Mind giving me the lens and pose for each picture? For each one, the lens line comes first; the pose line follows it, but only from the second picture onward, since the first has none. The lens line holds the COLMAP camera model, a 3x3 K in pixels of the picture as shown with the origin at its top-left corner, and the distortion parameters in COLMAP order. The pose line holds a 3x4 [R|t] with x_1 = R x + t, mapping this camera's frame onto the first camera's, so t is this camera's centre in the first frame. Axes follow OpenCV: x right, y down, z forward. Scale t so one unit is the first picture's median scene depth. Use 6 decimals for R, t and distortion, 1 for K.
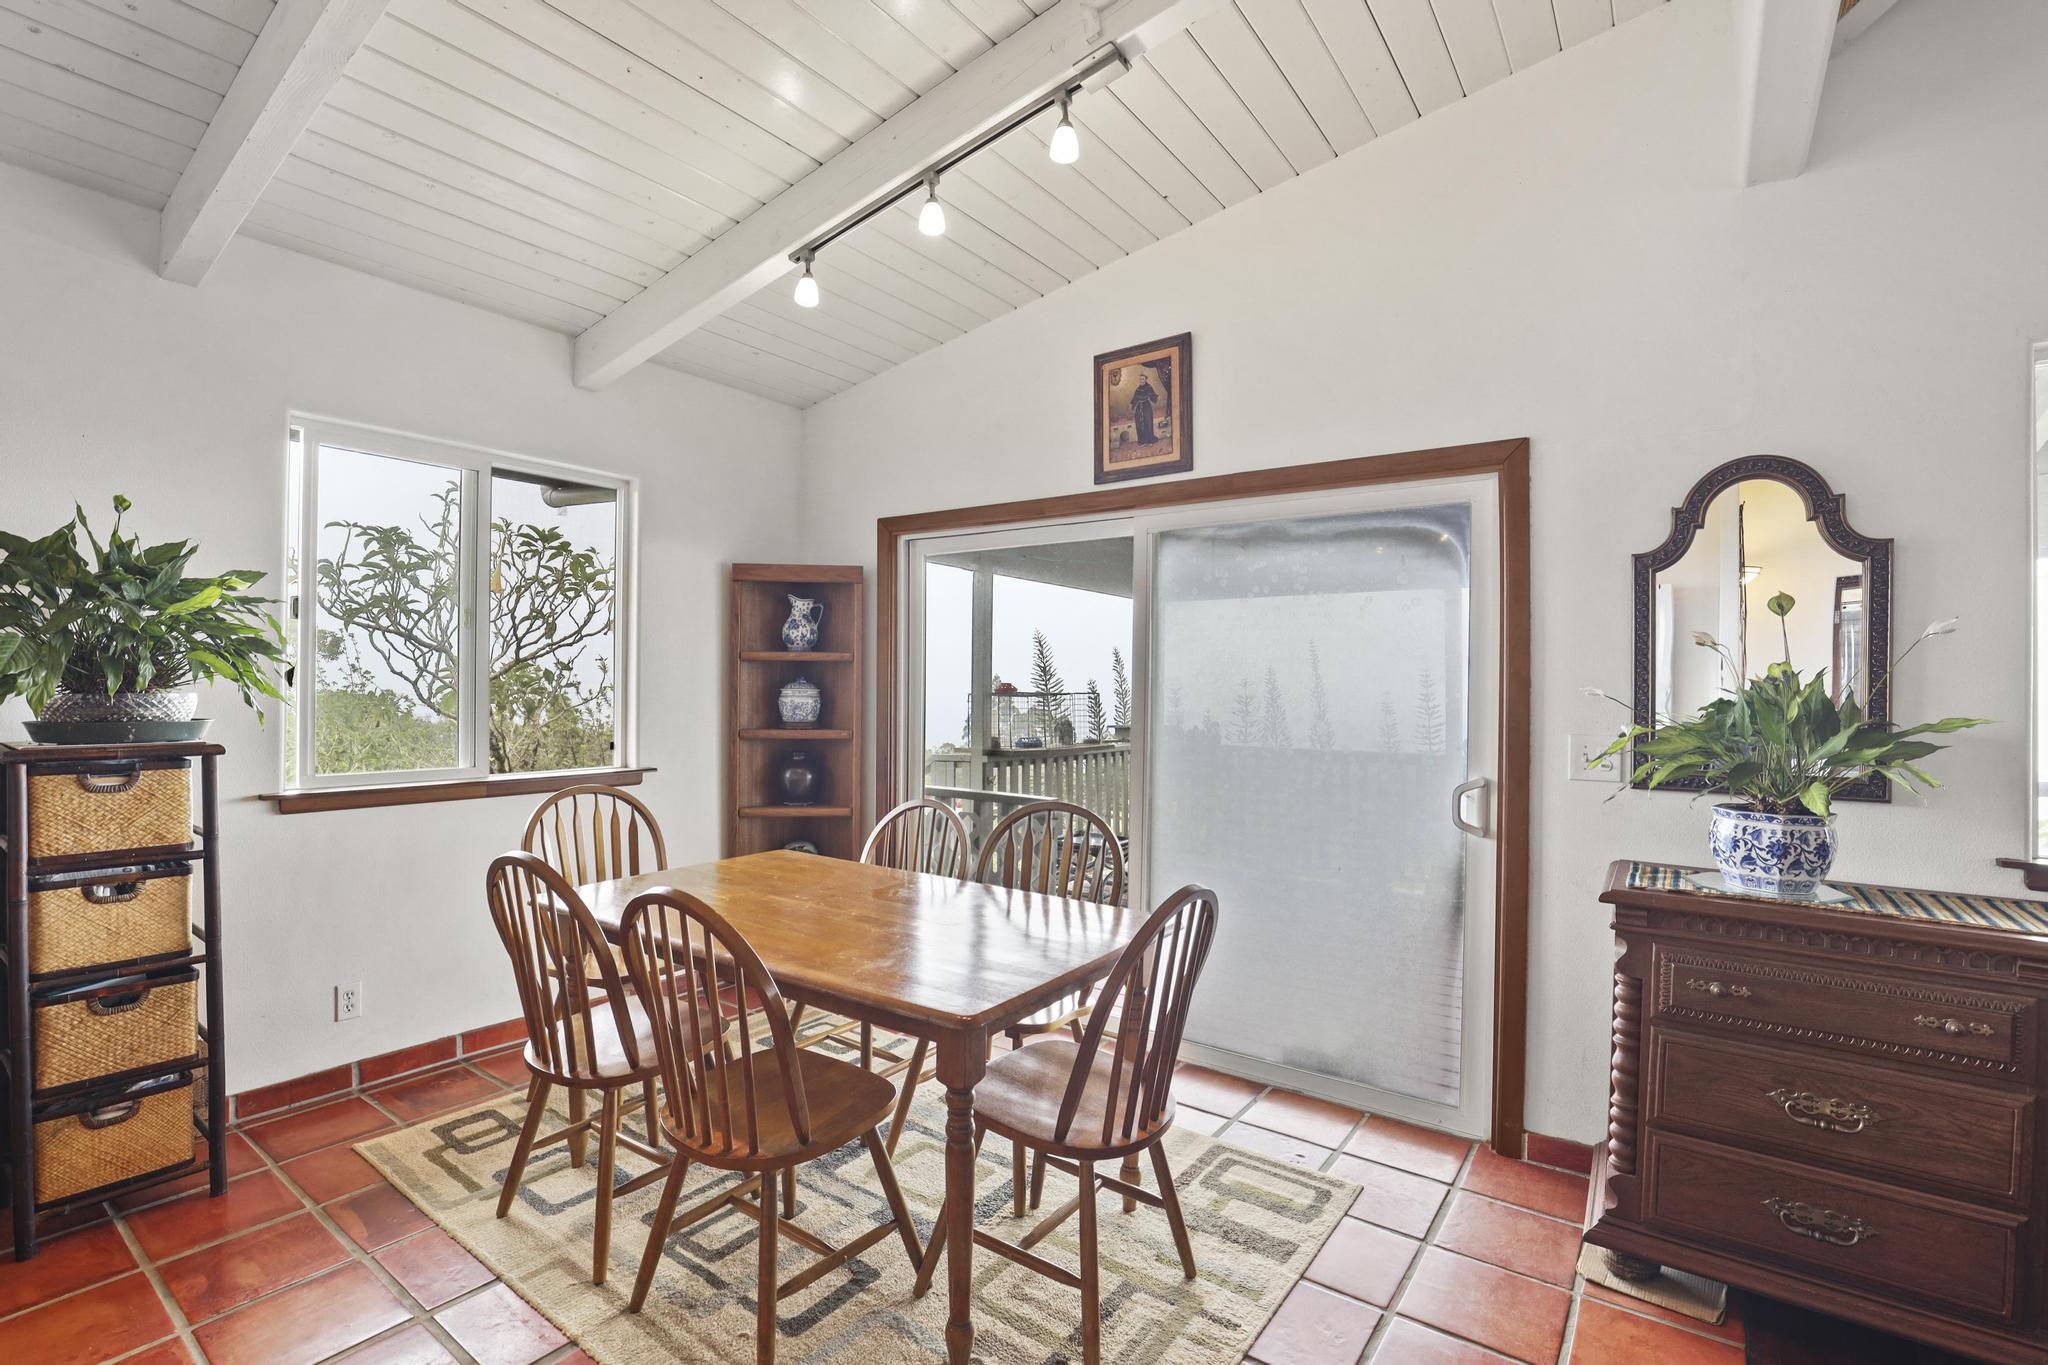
lens RADIAL K [[942.6, 0, 994.2], [0, 942.6, 679.7], [0, 0, 1]] dist [-0.025671, 0.006779]
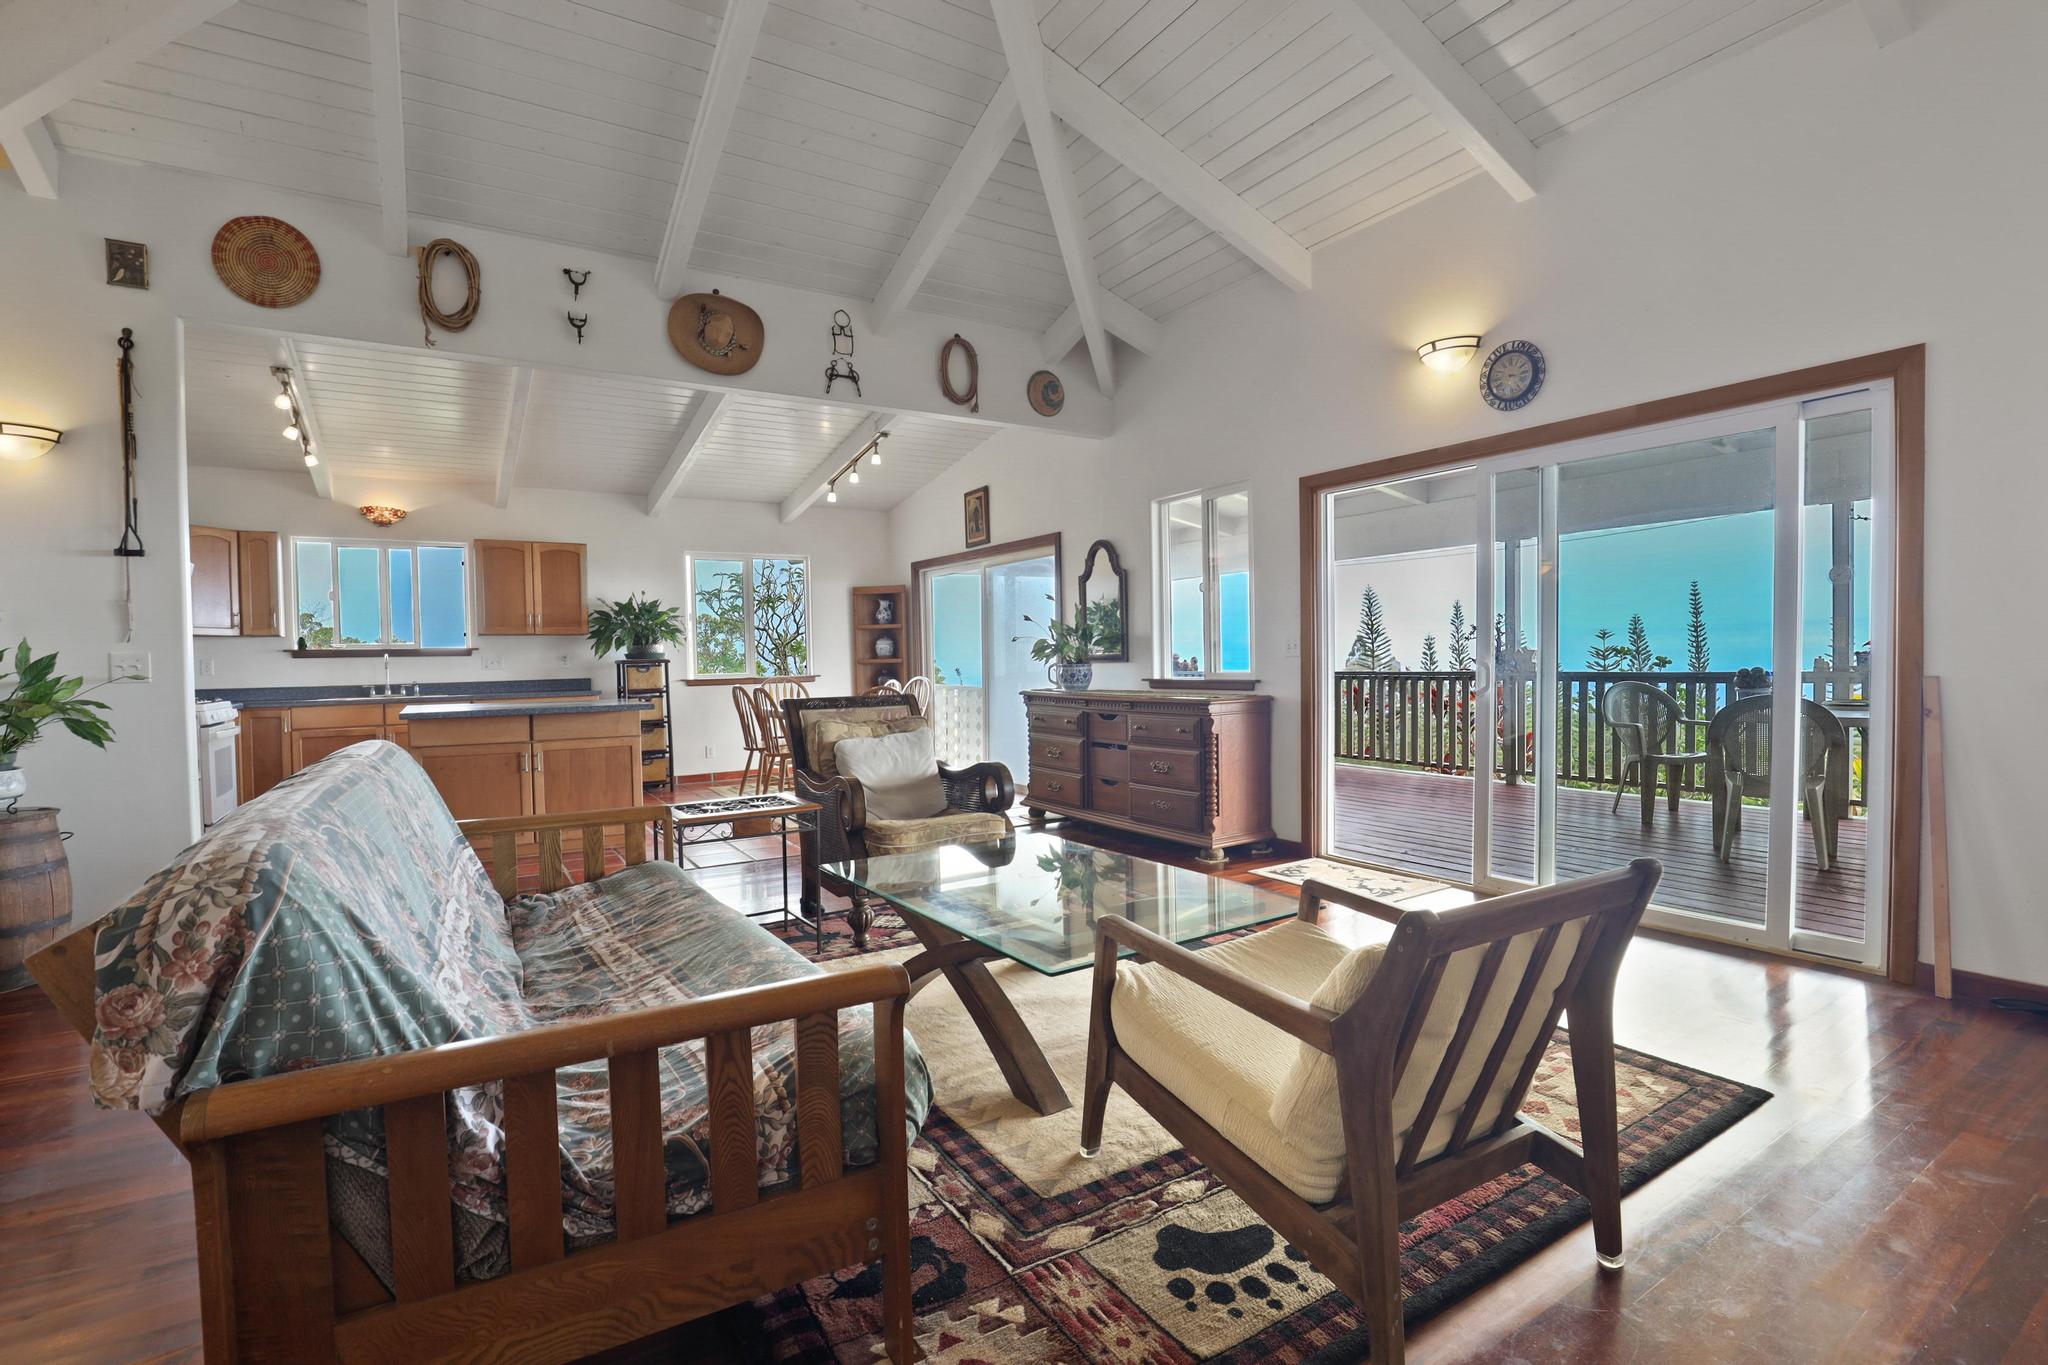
lens RADIAL K [[935.2, 0, 1011.4], [0, 935.2, 688.0], [0, 0, 1]] dist [-0.037432, 0.006709]
pose [[0.931786, -0.018623, -0.362529, 1.201918], [0.034341, 0.998726, 0.036961, 0.068270], [0.361379, -0.046890, 0.931239, -1.322969]]
